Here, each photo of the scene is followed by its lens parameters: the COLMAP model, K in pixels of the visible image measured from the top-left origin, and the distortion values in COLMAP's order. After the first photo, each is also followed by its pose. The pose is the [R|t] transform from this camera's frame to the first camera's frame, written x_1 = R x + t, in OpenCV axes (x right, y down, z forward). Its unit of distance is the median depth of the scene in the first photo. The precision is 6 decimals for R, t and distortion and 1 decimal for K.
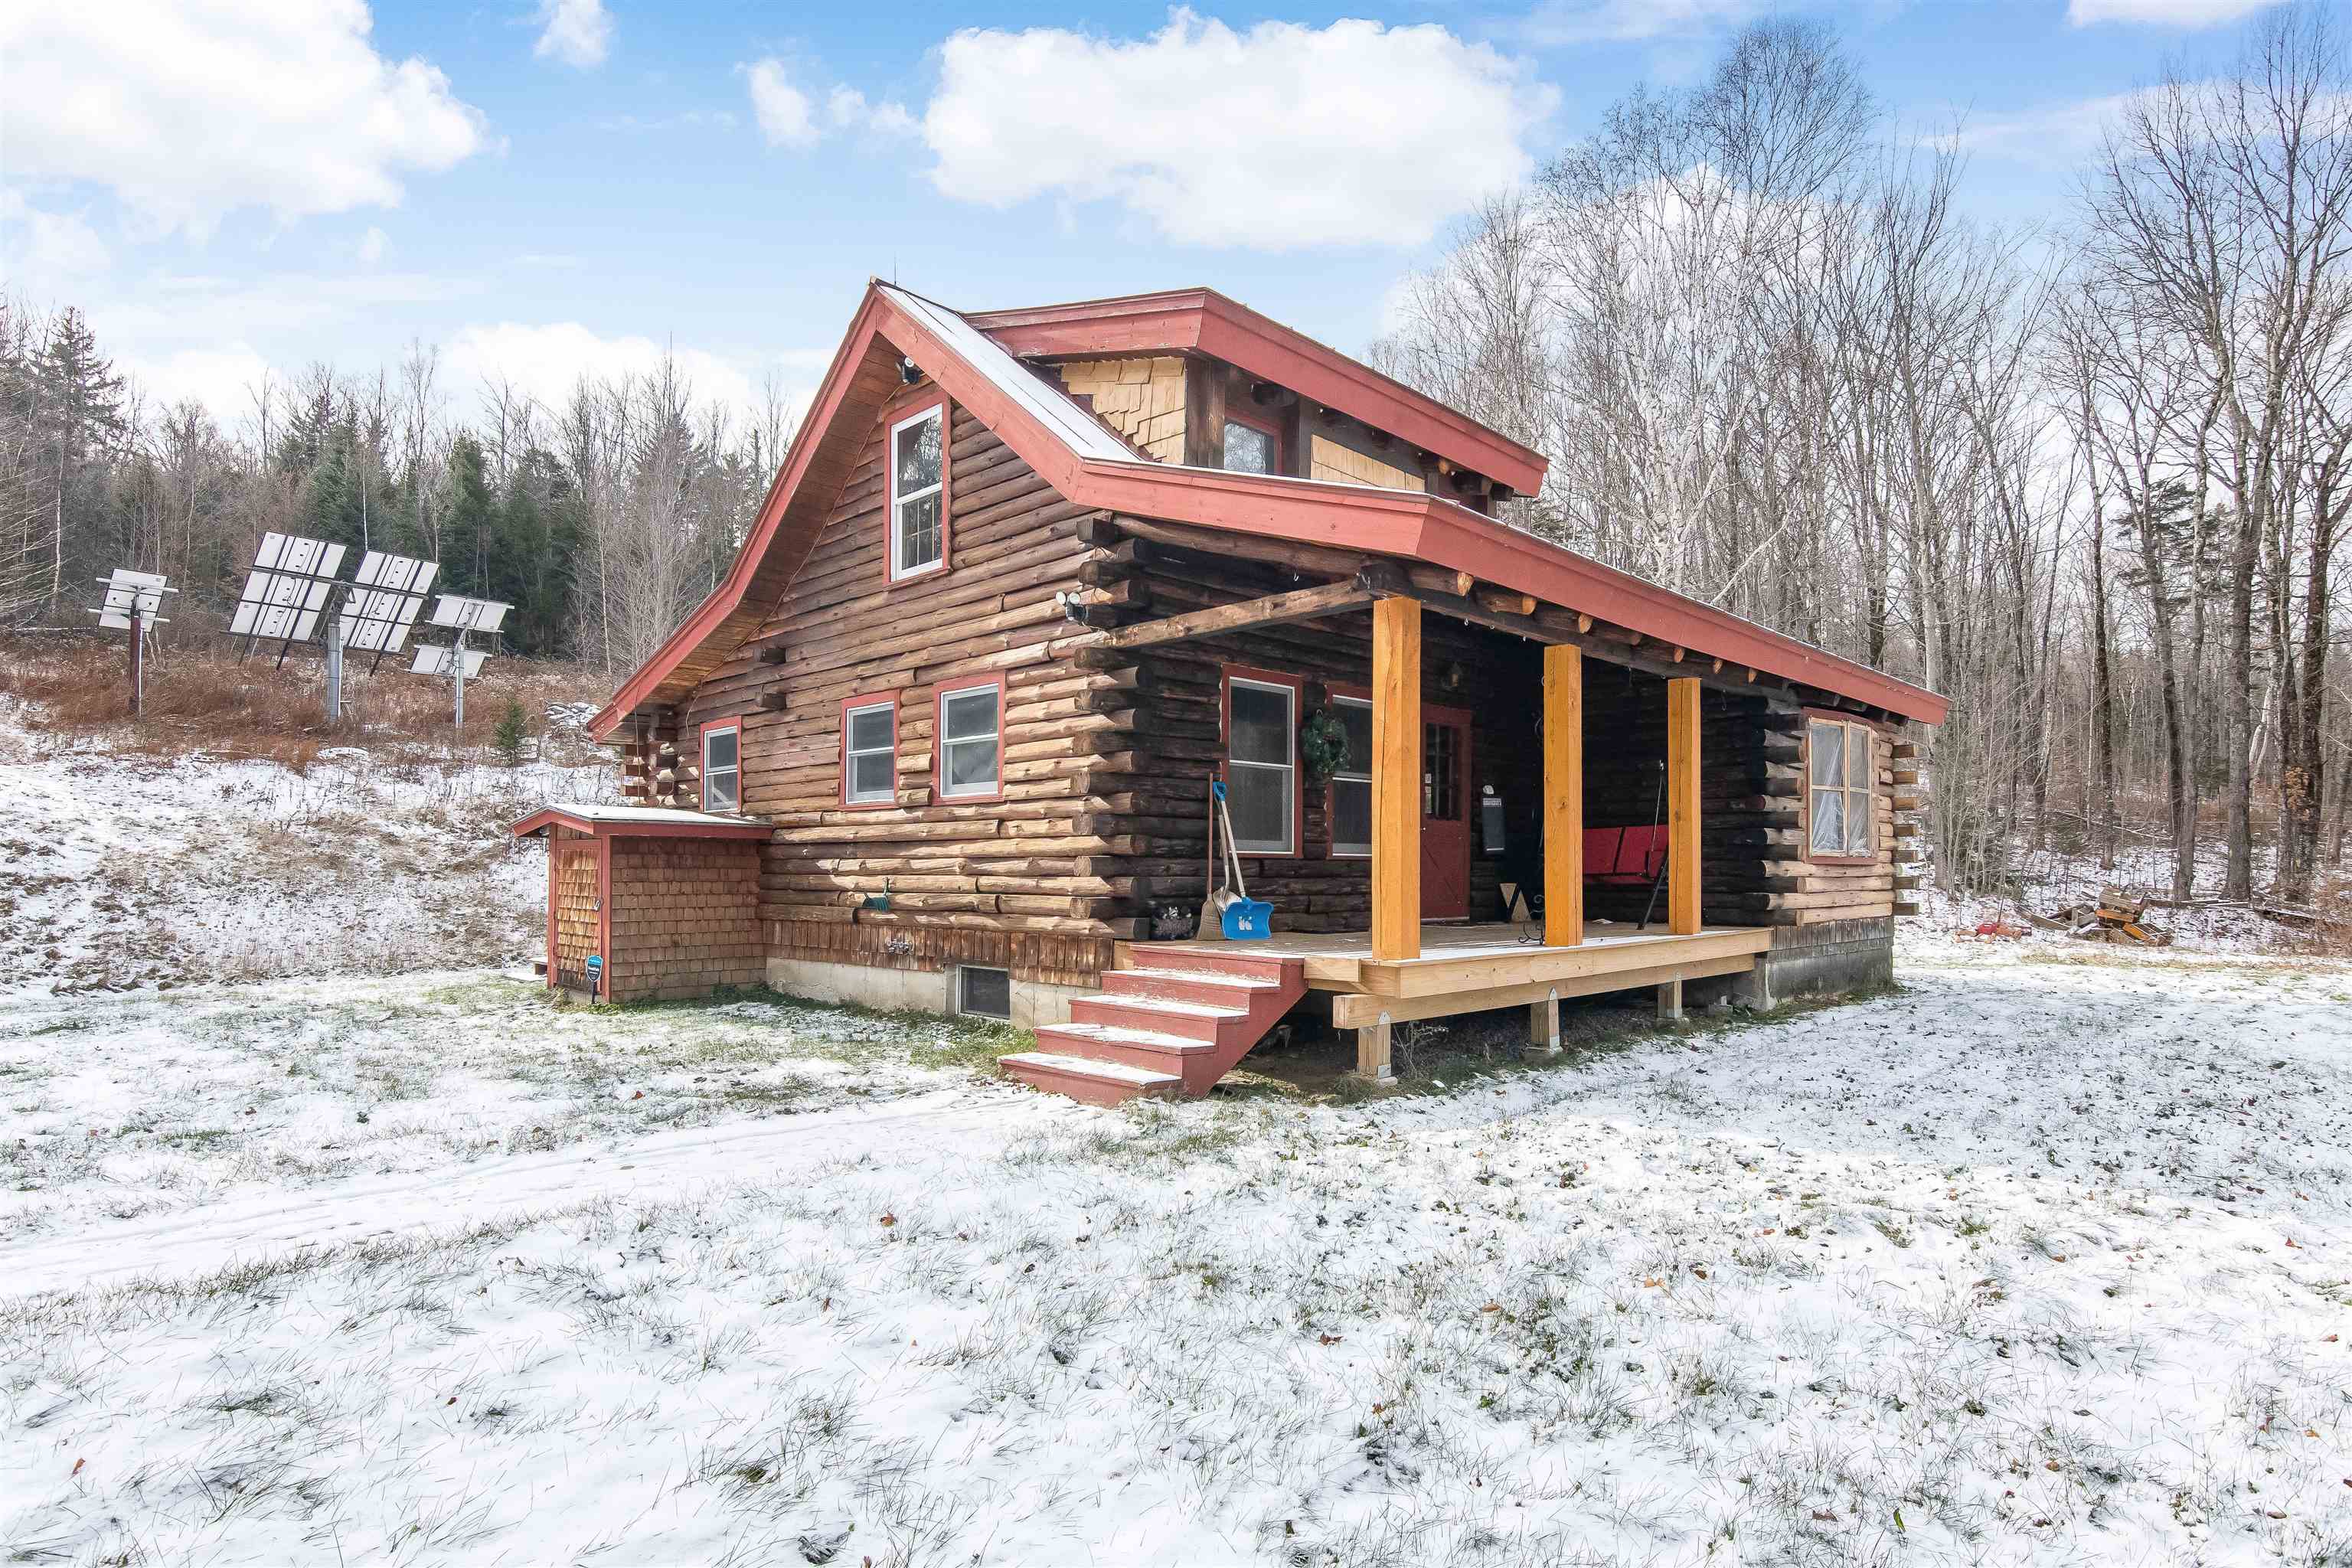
lens RADIAL K [[1169.7, 0, 1181.3], [0, 1169.7, 783.4], [0, 0, 1]] dist [-0.003554, -0.002489]
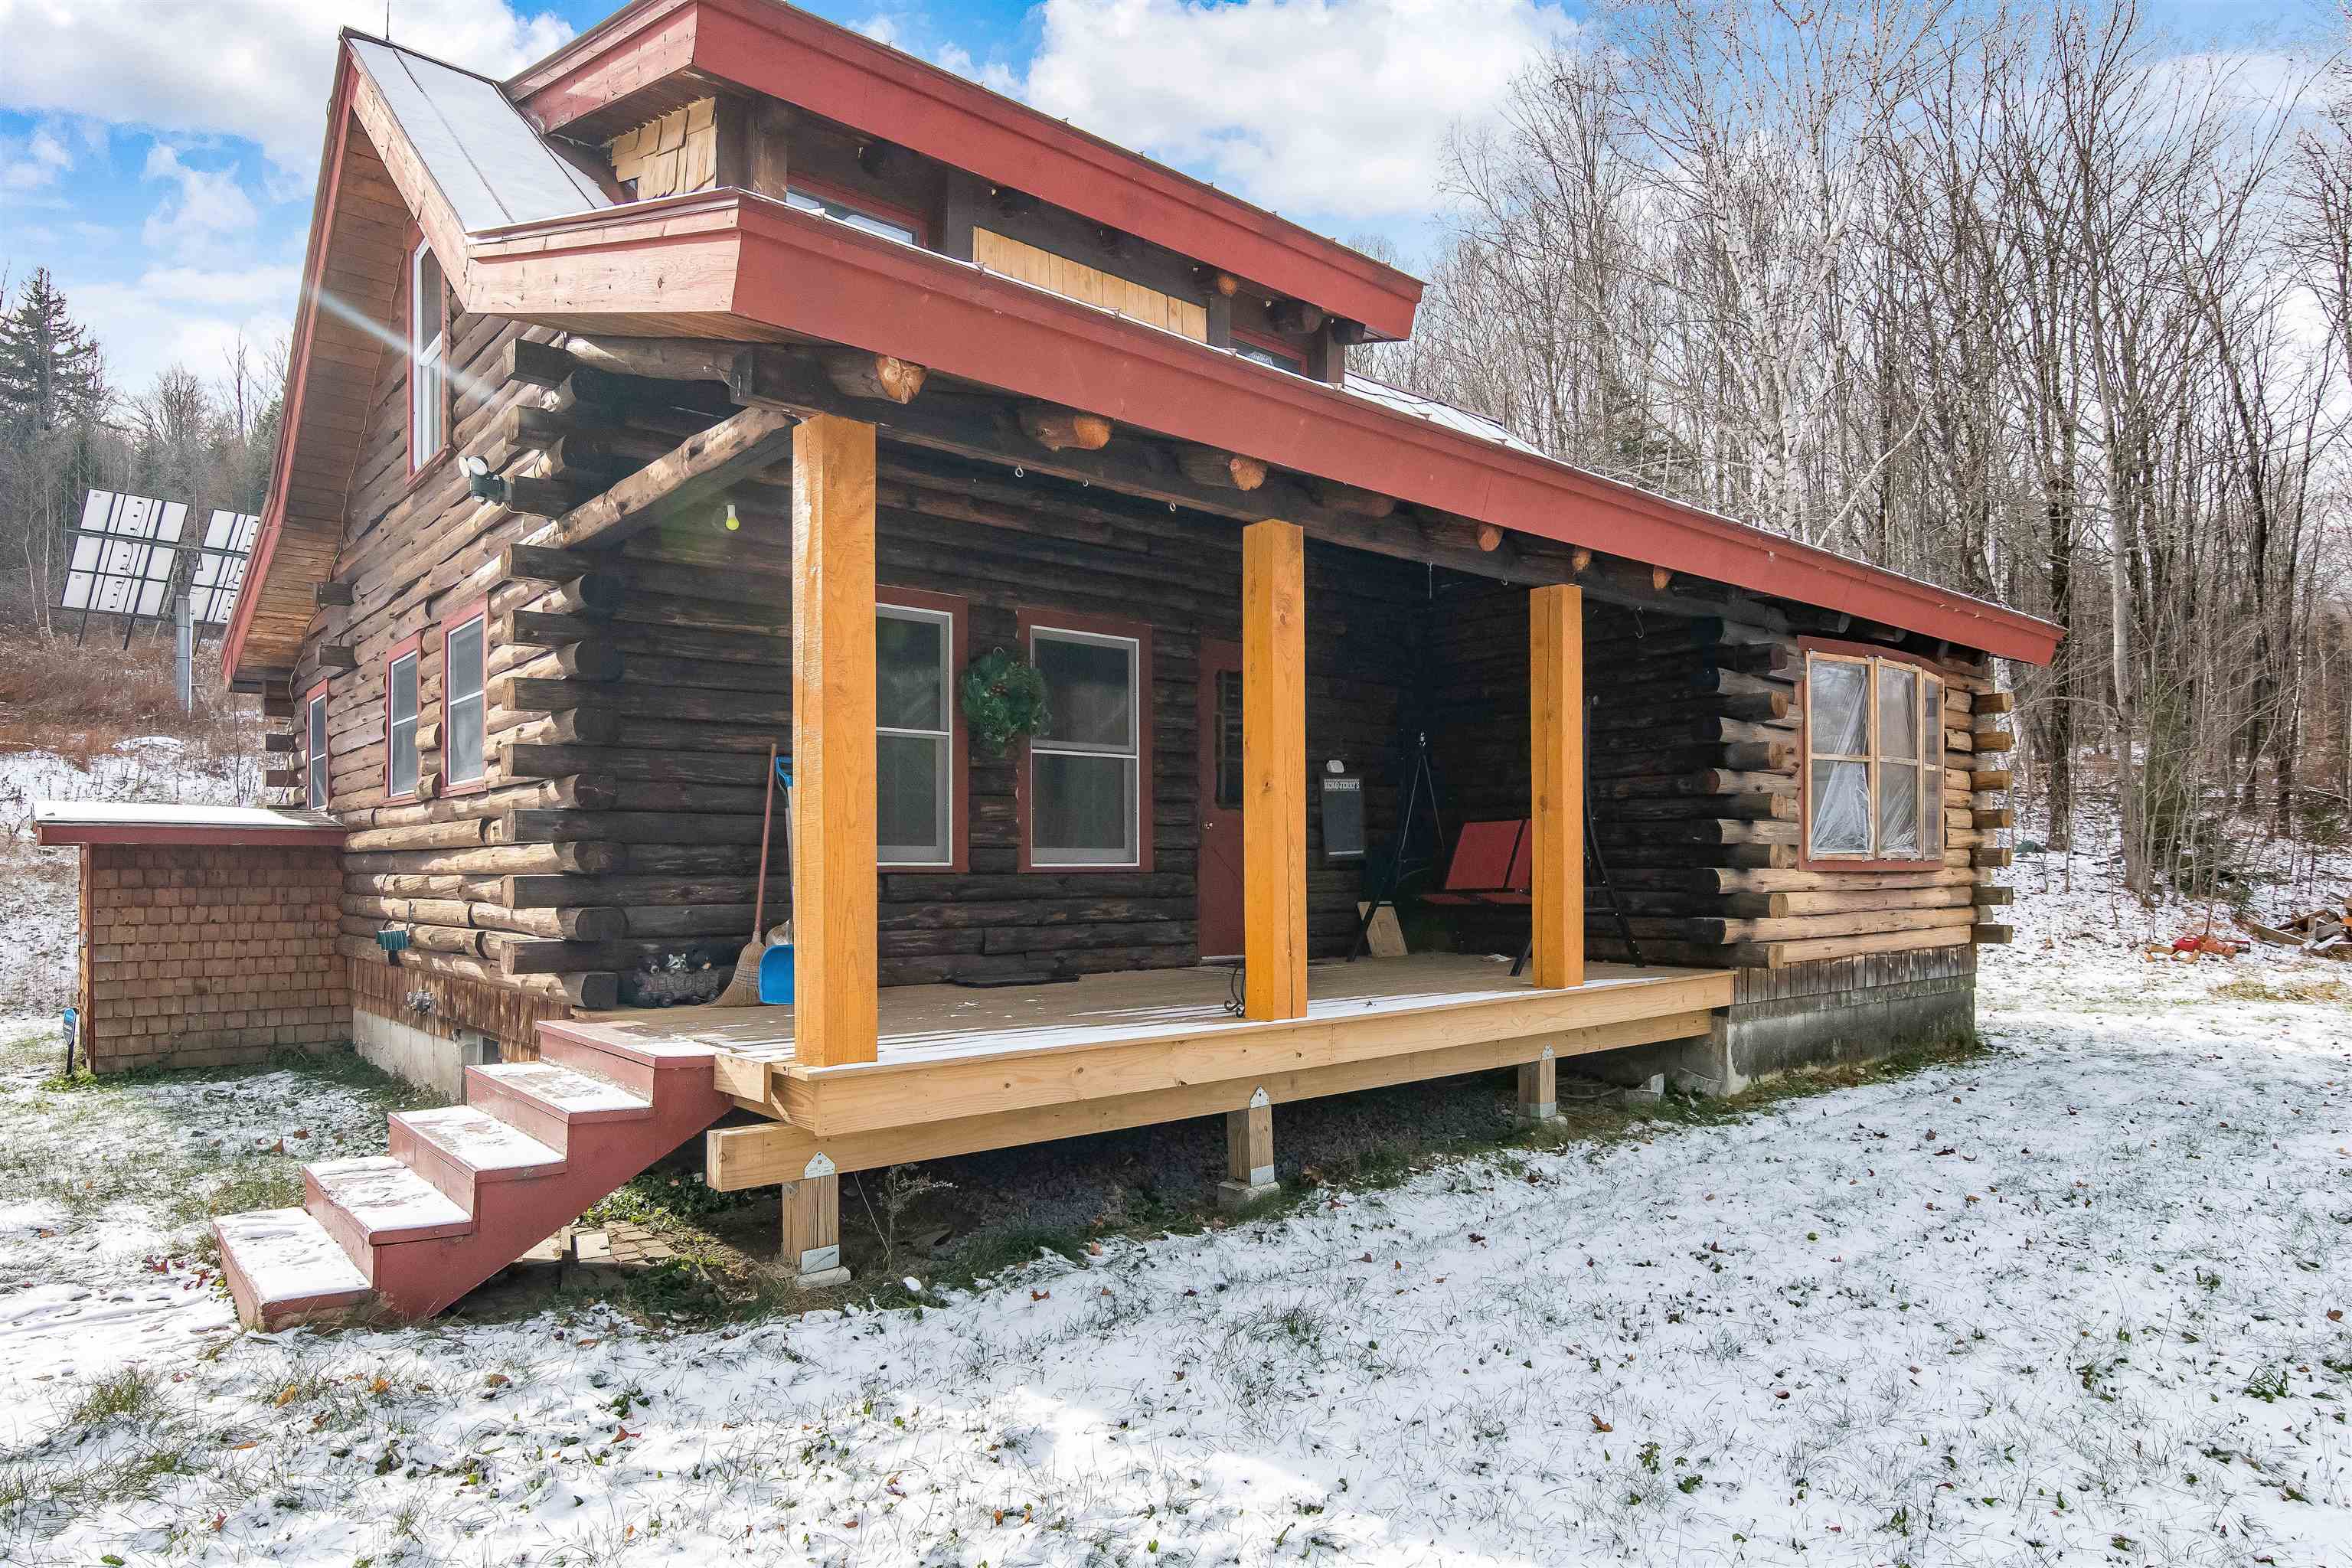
lens RADIAL K [[1320.2, 0, 1170.8], [0, 1320.2, 789.8], [0, 0, 1]] dist [-0.002868, 0.000431]
pose [[0.997044, -0.010899, -0.076049, 0.236323], [0.012041, 0.999821, 0.014576, 0.006918], [0.075877, -0.015448, 0.996998, 0.227356]]
